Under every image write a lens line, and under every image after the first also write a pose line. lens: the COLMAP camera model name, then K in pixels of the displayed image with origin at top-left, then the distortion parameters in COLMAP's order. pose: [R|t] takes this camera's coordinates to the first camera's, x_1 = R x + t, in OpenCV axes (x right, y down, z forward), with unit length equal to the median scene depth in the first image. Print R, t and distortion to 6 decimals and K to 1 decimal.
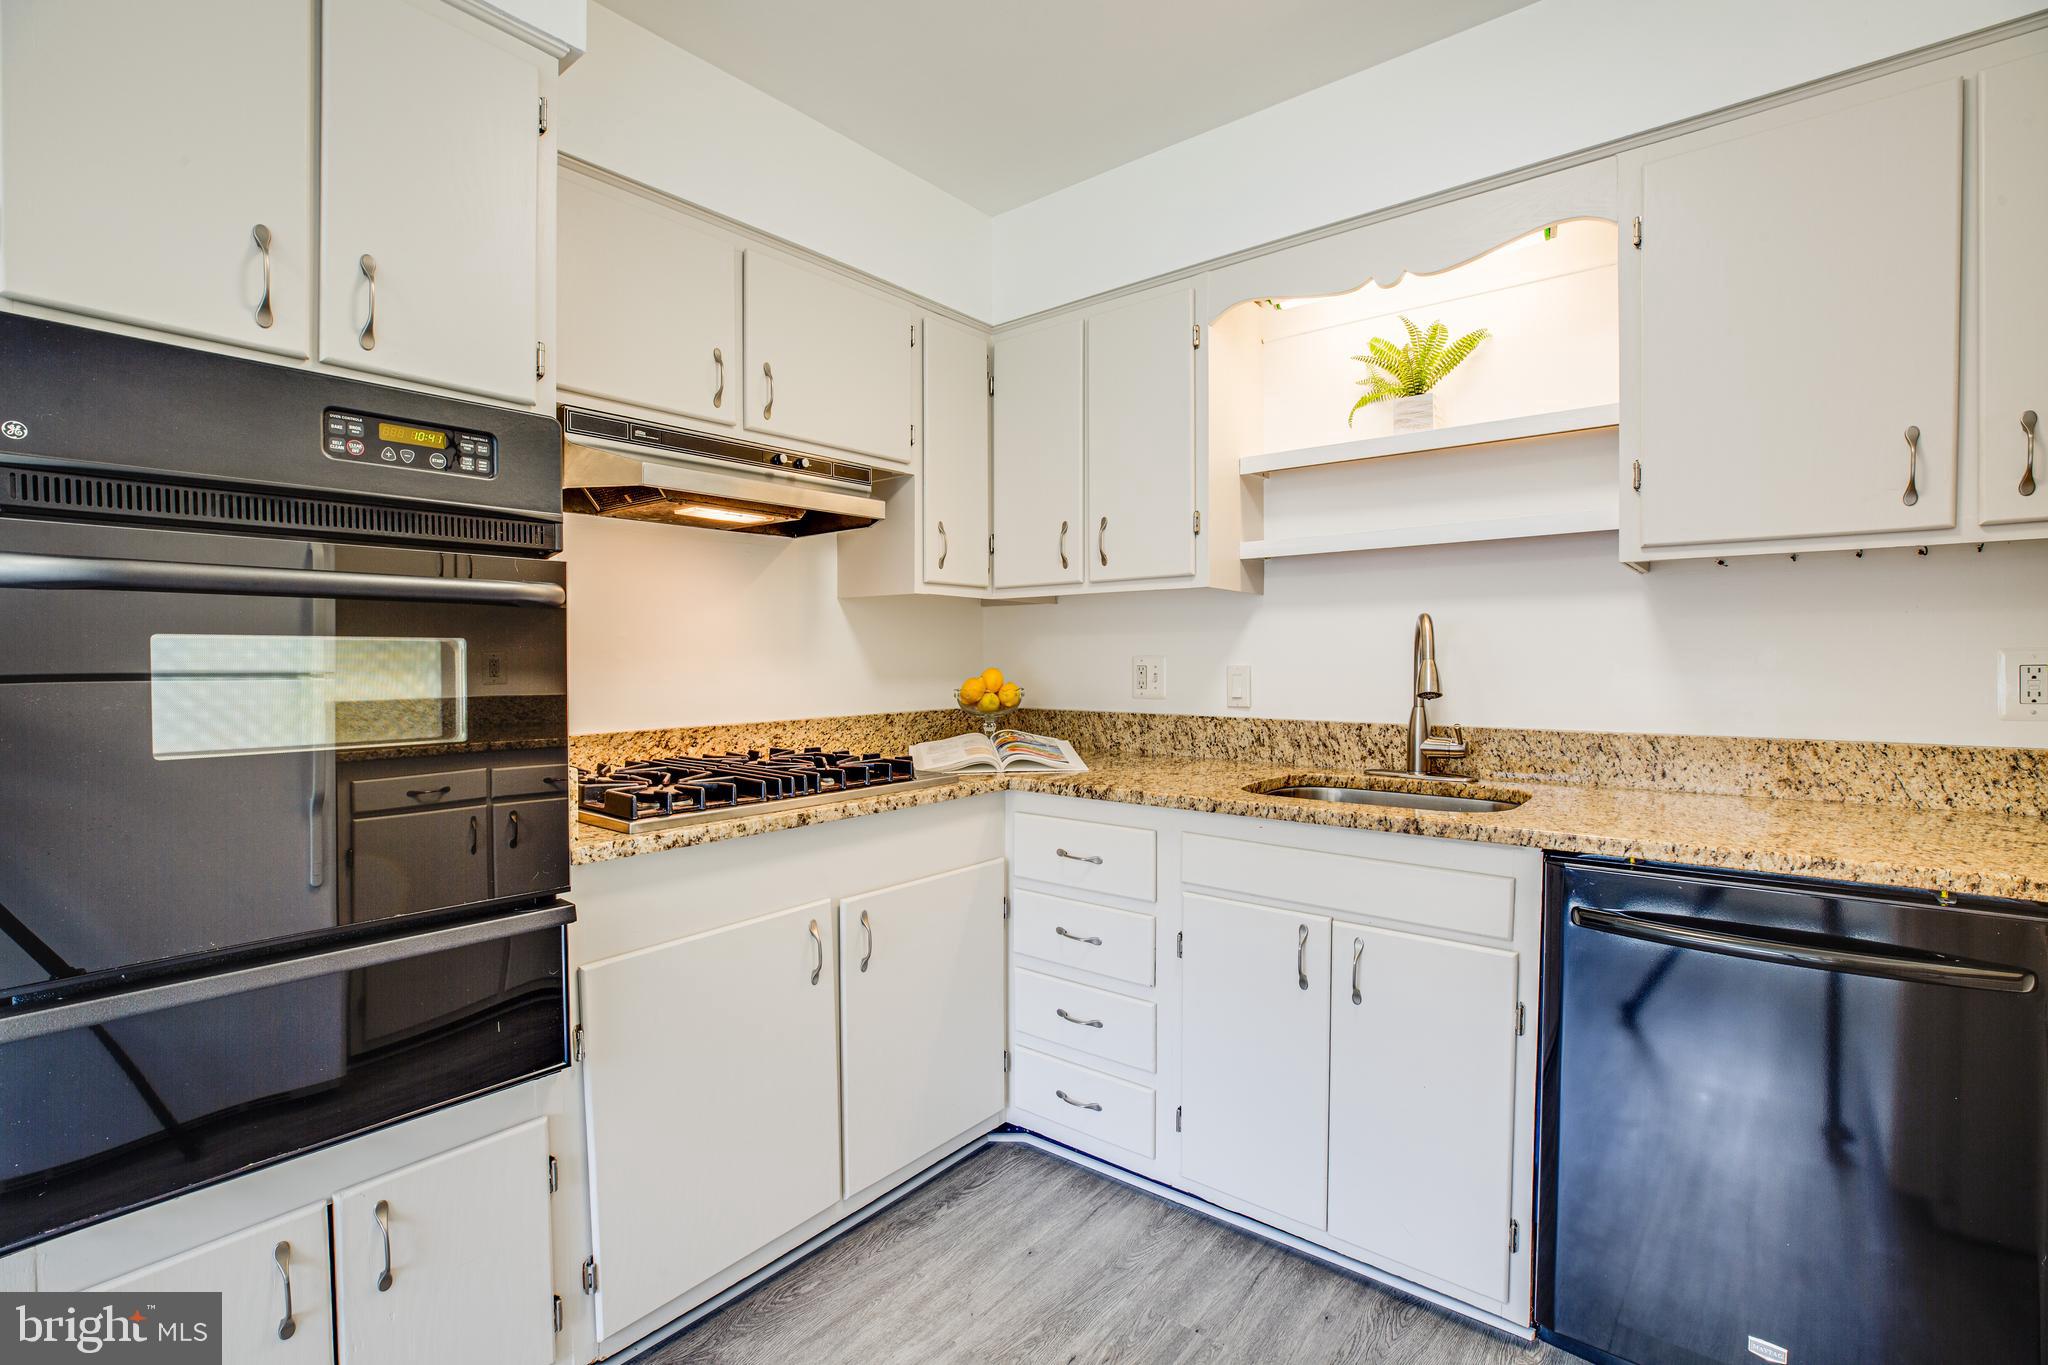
lens RADIAL K [[940.2, 0, 1024.5], [0, 940.2, 672.9], [0, 0, 1]] dist [-0.027974, 0.000800]
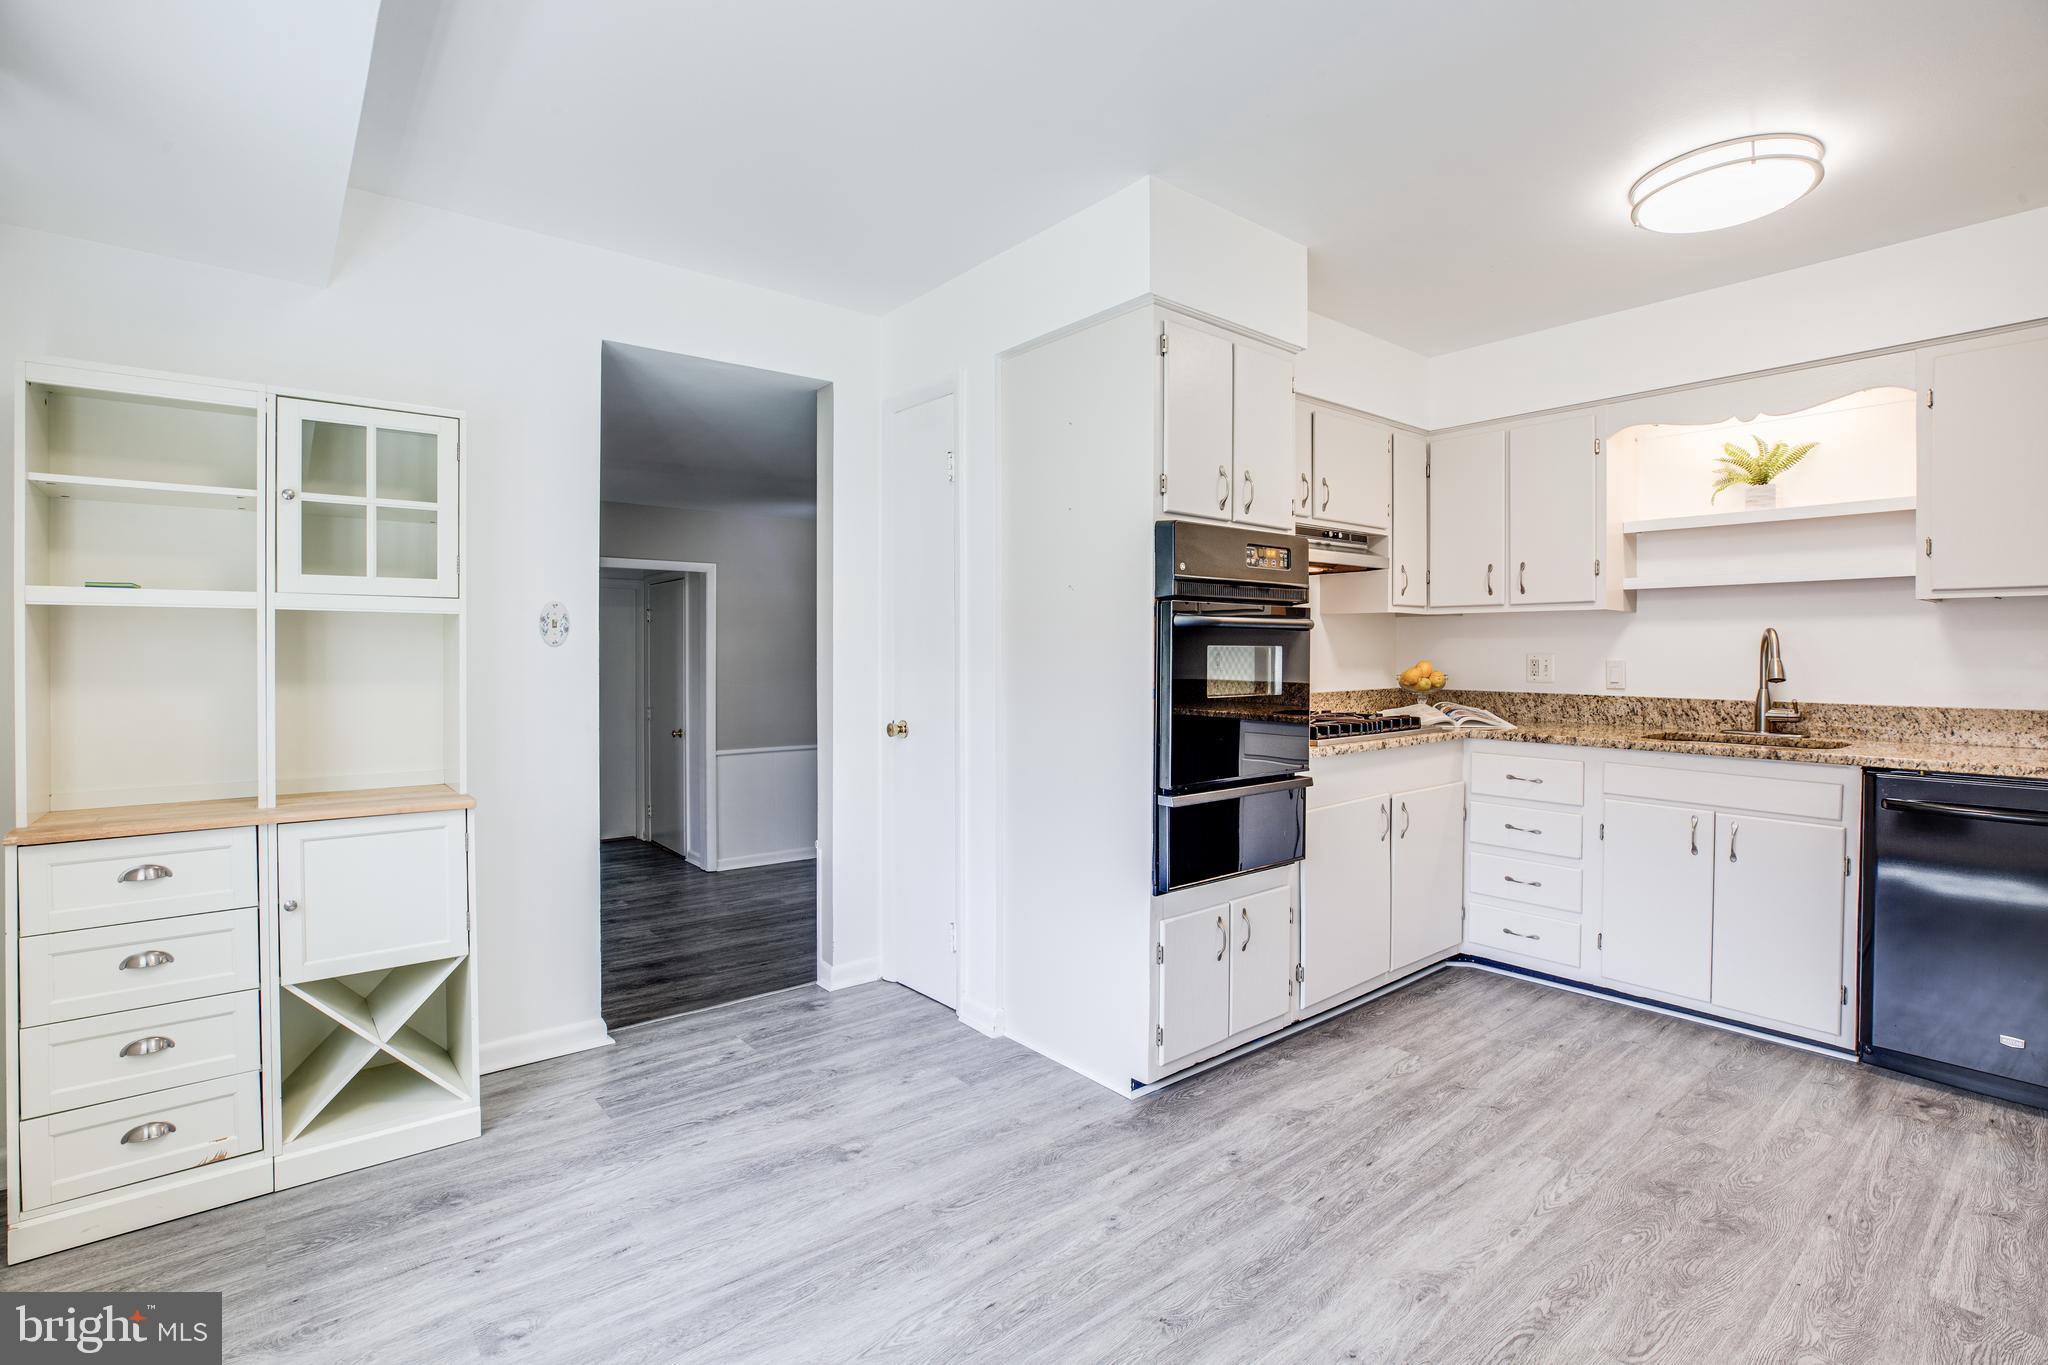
lens RADIAL K [[939.4, 0, 1016.5], [0, 939.4, 653.5], [0, 0, 1]] dist [-0.036594, 0.013972]
pose [[0.975046, 0.004918, -0.221949, -0.441988], [-0.007172, 0.999931, -0.009353, 0.001983], [0.221888, 0.010711, 0.975013, -0.752743]]
